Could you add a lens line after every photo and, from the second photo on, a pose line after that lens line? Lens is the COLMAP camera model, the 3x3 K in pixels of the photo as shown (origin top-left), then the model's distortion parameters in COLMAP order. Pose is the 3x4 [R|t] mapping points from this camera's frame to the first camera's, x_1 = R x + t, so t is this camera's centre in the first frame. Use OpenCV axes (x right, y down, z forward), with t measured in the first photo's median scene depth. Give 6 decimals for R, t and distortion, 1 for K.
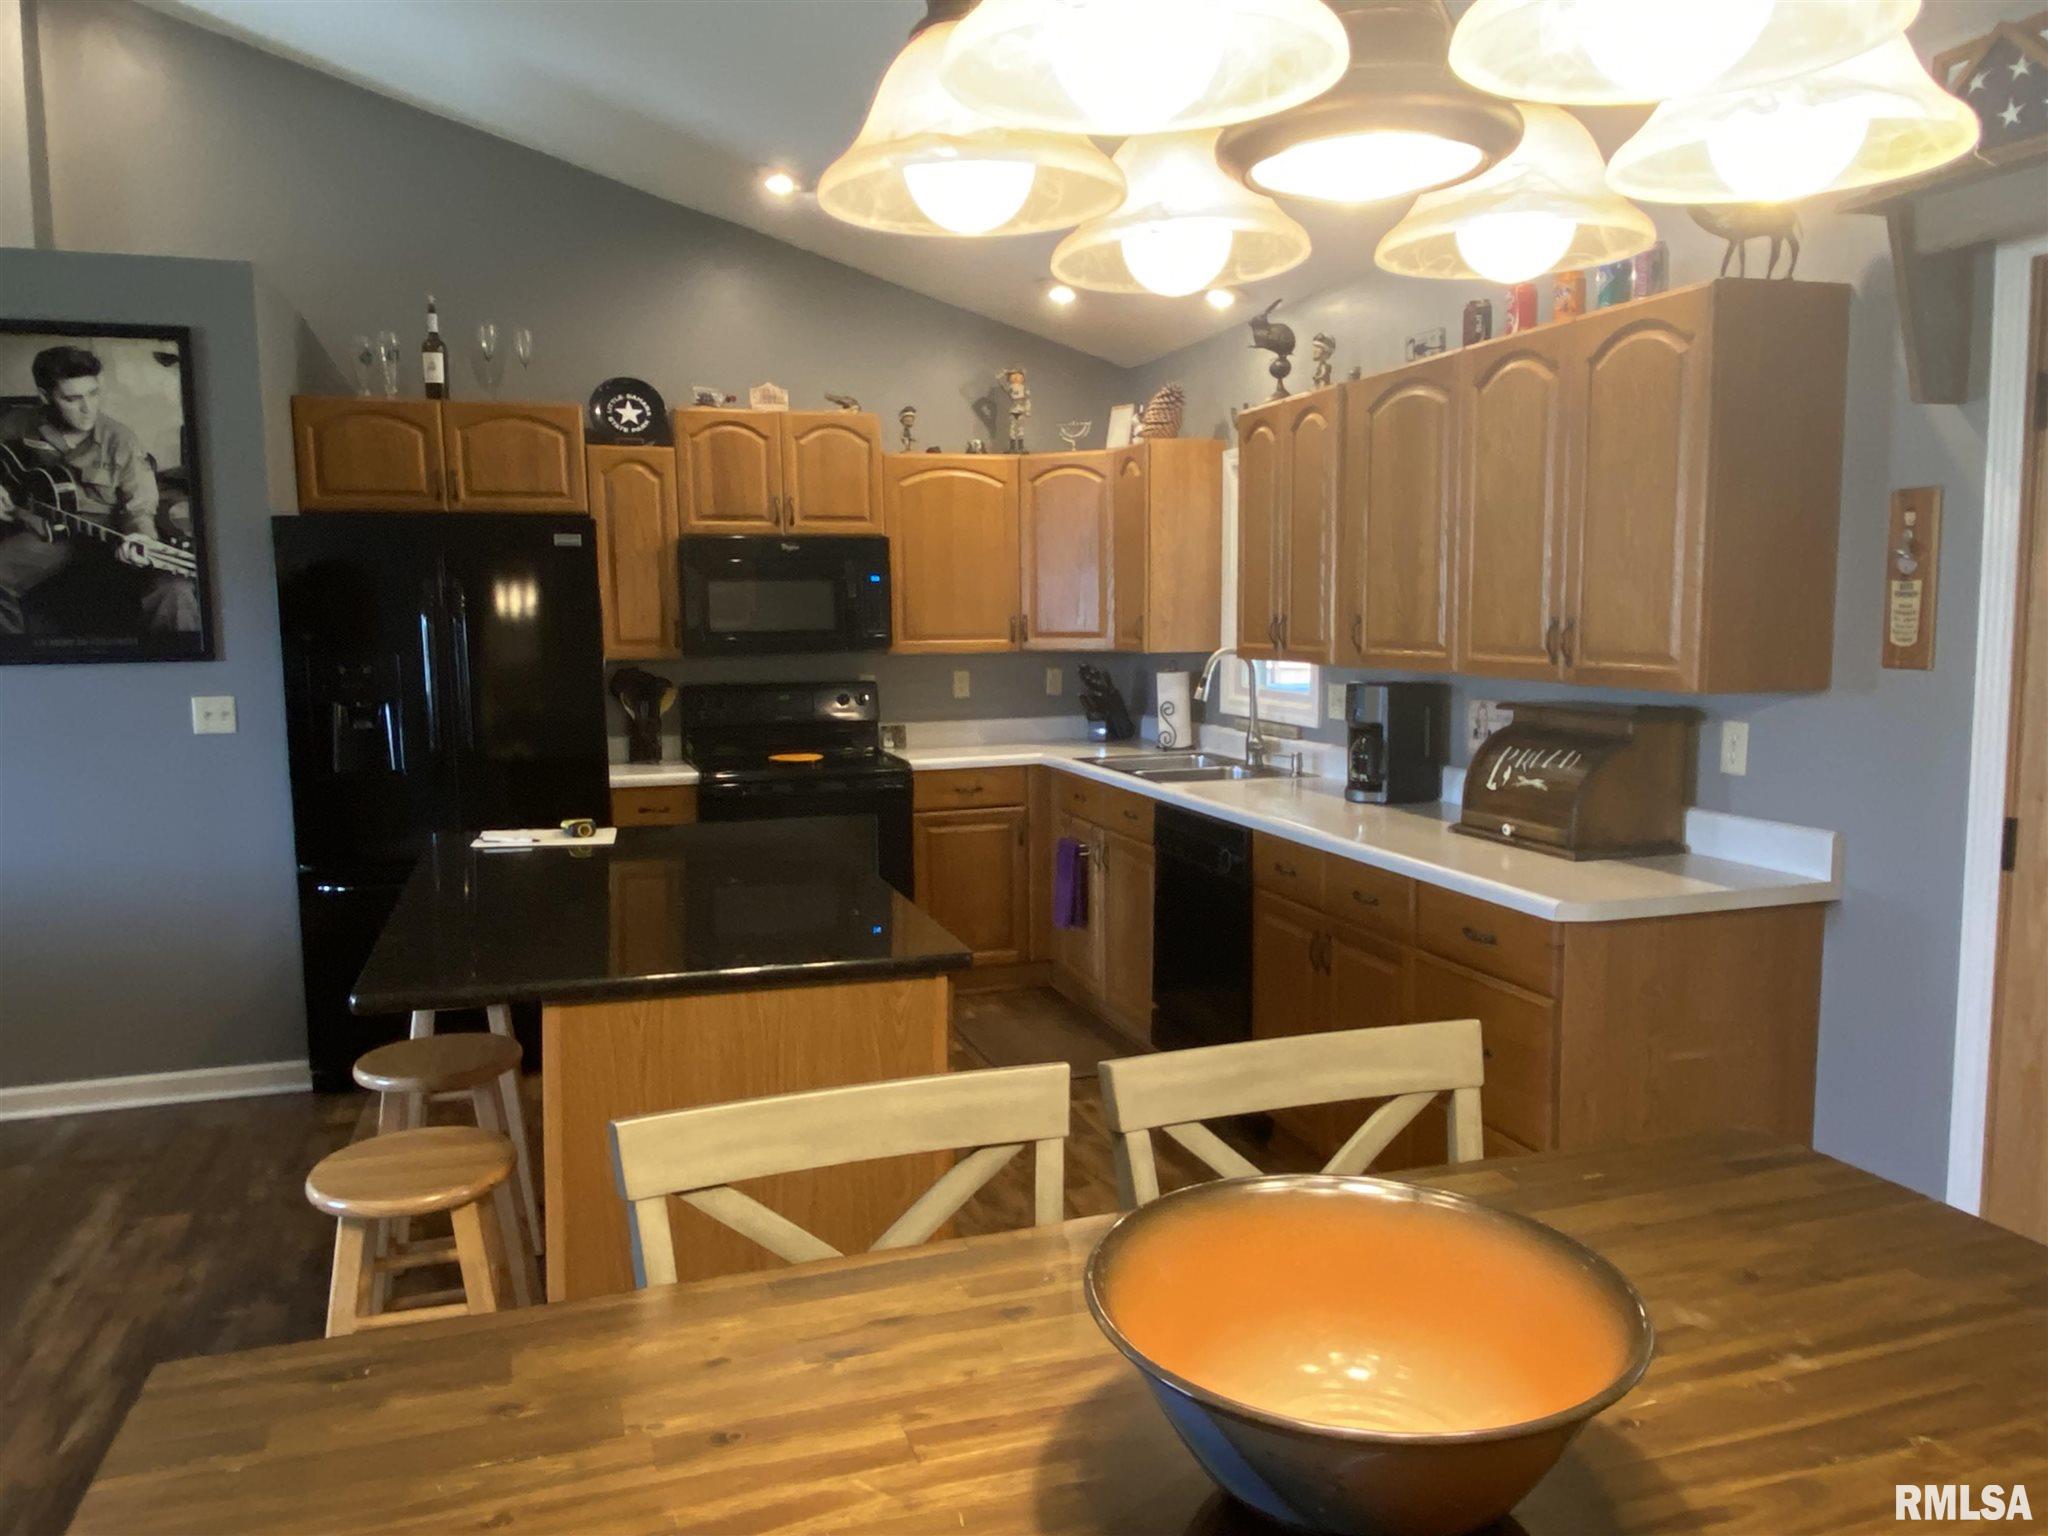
lens RADIAL K [[1453.9, 0, 1026.4], [0, 1453.9, 764.7], [0, 0, 1]] dist [0.071092, -0.082934]
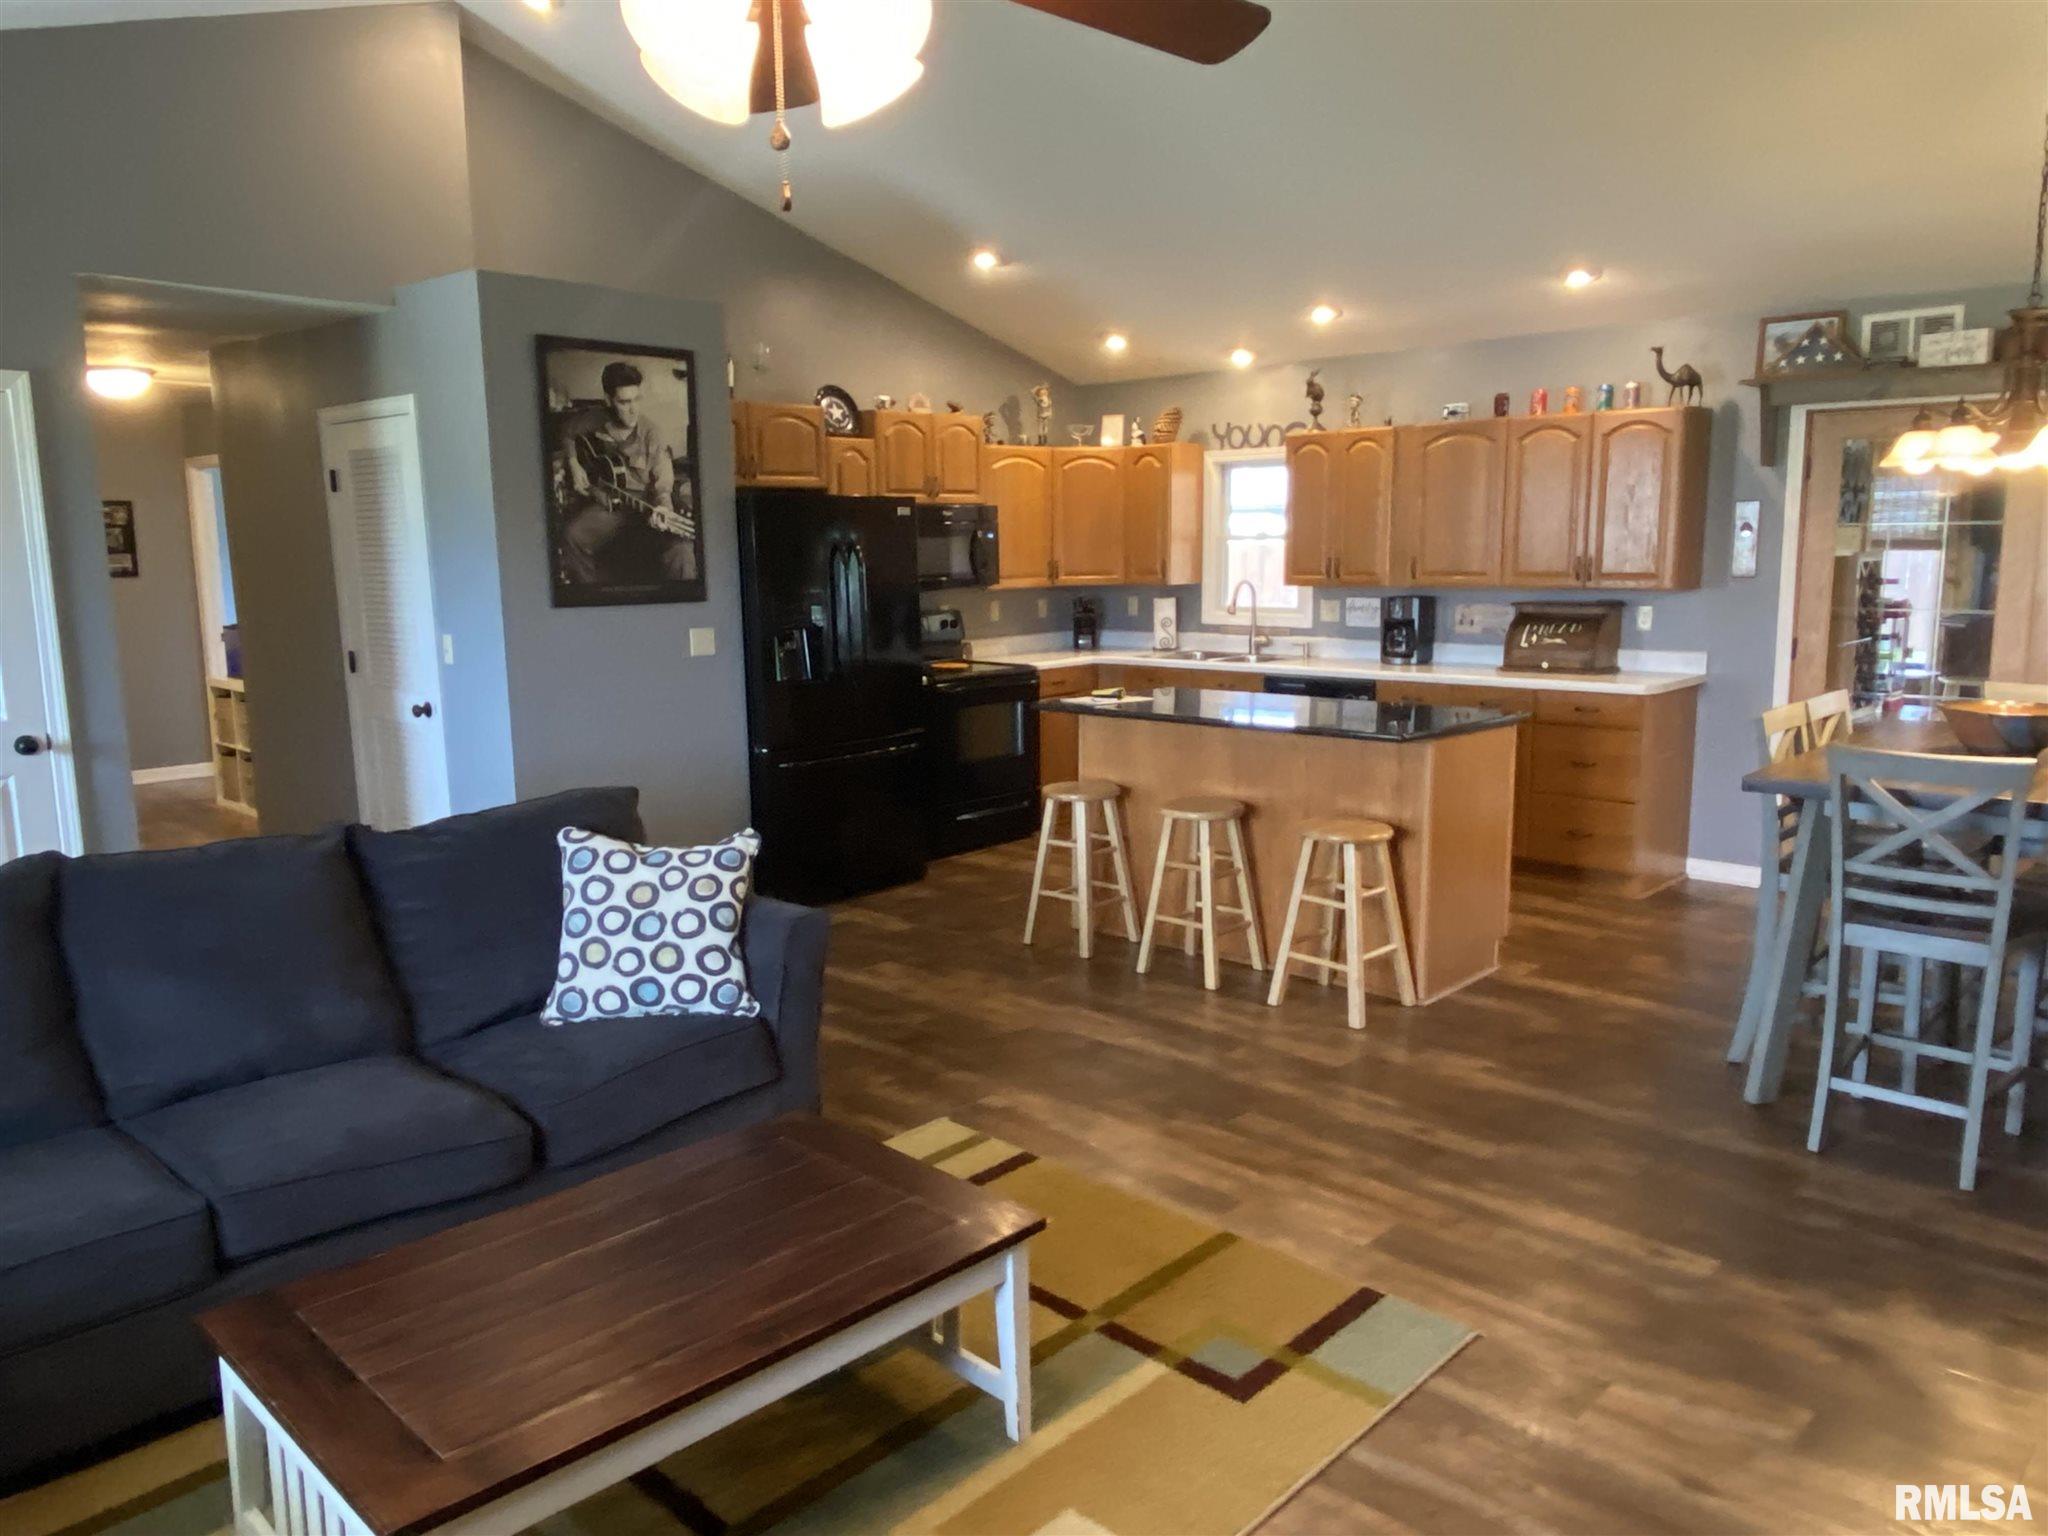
lens RADIAL K [[1453.9, 0, 1014.0], [0, 1453.9, 770.1], [0, 0, 1]] dist [0.071092, -0.082934]
pose [[0.875296, -0.077407, 0.477353, -0.979530], [0.057089, 0.996743, 0.056950, 0.024216], [-0.480207, -0.022597, 0.876864, -0.317056]]
